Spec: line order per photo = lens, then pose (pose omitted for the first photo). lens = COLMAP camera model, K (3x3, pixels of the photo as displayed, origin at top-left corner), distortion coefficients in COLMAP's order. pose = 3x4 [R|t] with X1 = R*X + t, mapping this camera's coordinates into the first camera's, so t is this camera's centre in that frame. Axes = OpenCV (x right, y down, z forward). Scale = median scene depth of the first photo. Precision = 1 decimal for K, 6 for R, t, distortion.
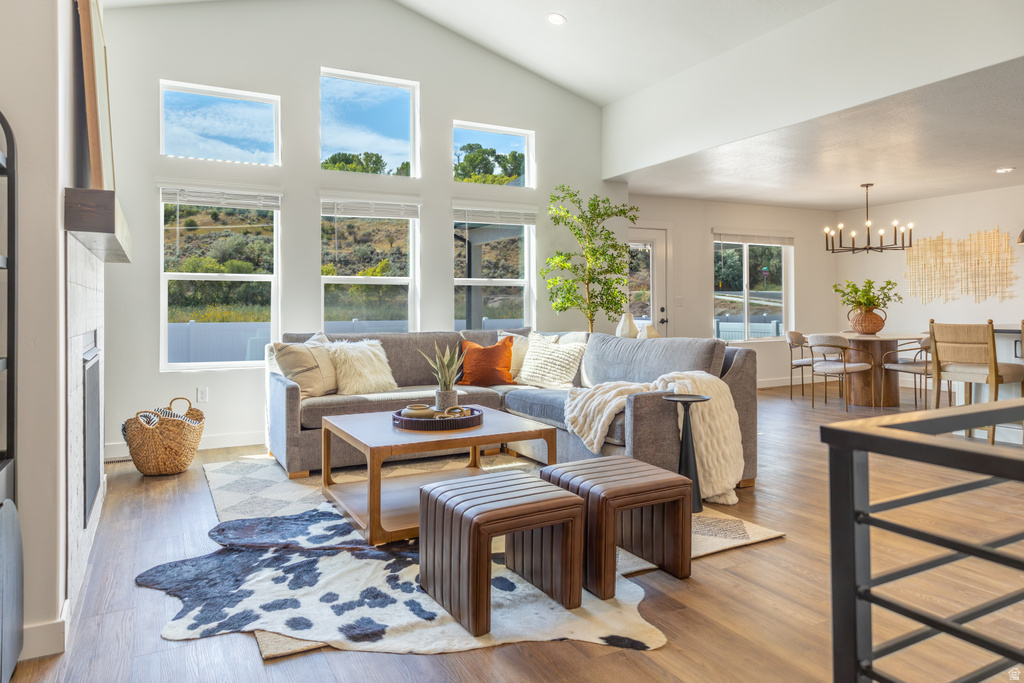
lens RADIAL K [[674.0, 0, 515.1], [0, 674.0, 301.1], [0, 0, 1]] dist [-0.001967, -0.000360]
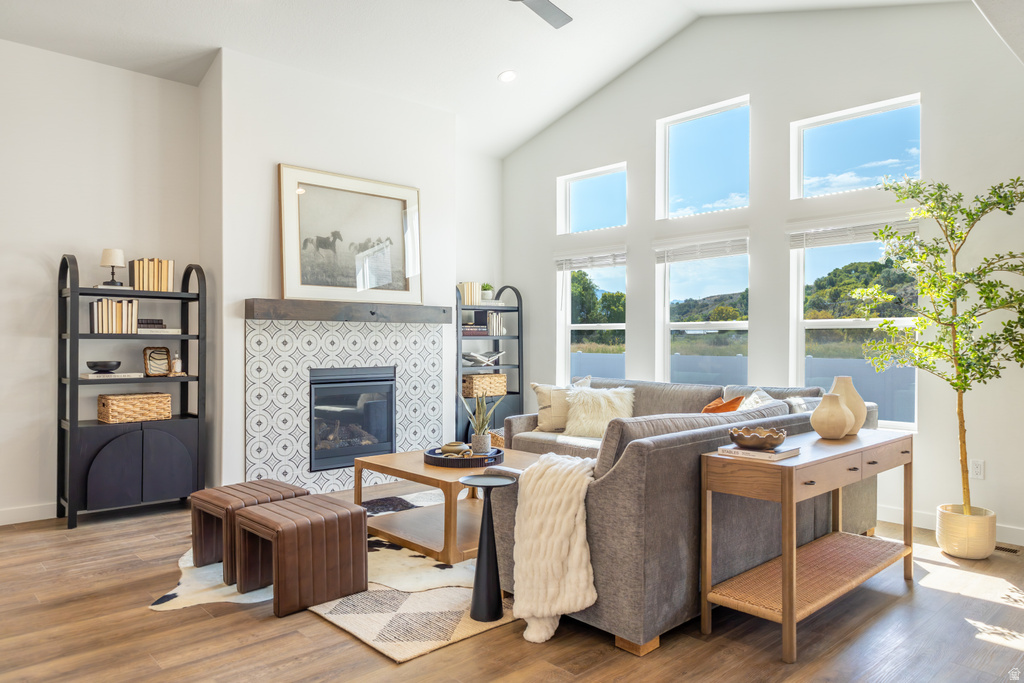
lens RADIAL K [[685.8, 0, 512.0], [0, 685.8, 341.5], [0, 0, 1]] dist [0.001191, 0.001070]
pose [[0.255511, 0.006901, -0.966781, 7.619087], [0.007051, 0.999935, 0.009002, -0.235389], [0.966780, -0.009117, 0.255446, 5.806520]]
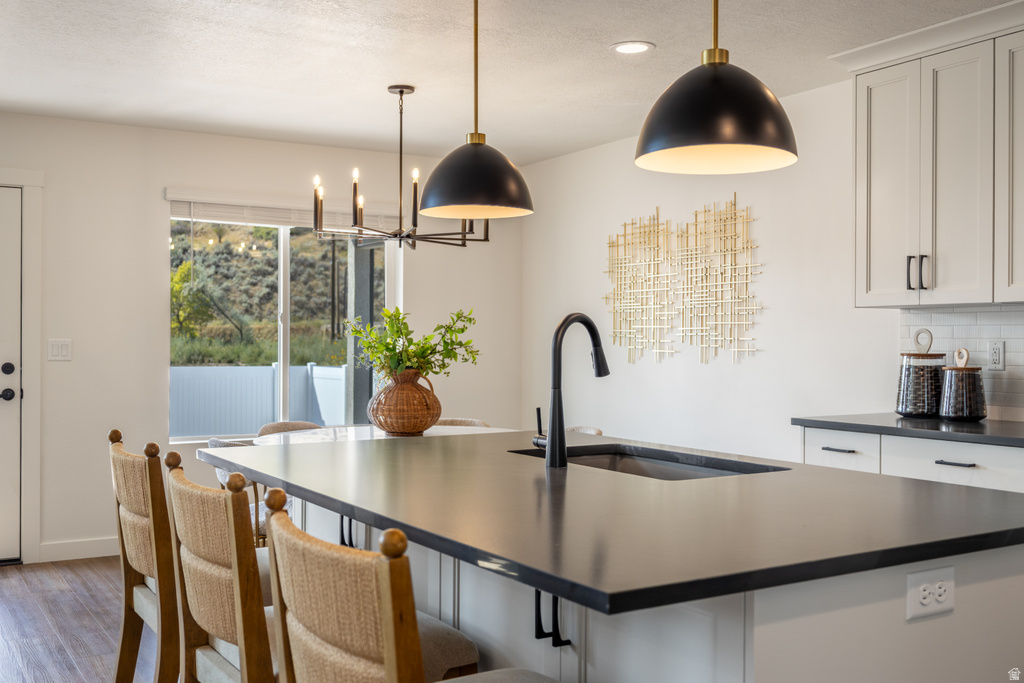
lens RADIAL K [[1020.7, 0, 512.0], [0, 1020.7, 341.5], [0, 0, 1]] dist [0.002635, 0.000569]
pose [[0.998353, 0.013228, 0.055825, 0.474644], [-0.013851, 0.999846, 0.010774, -0.016042], [-0.055674, -0.011529, 0.998382, 0.292193]]
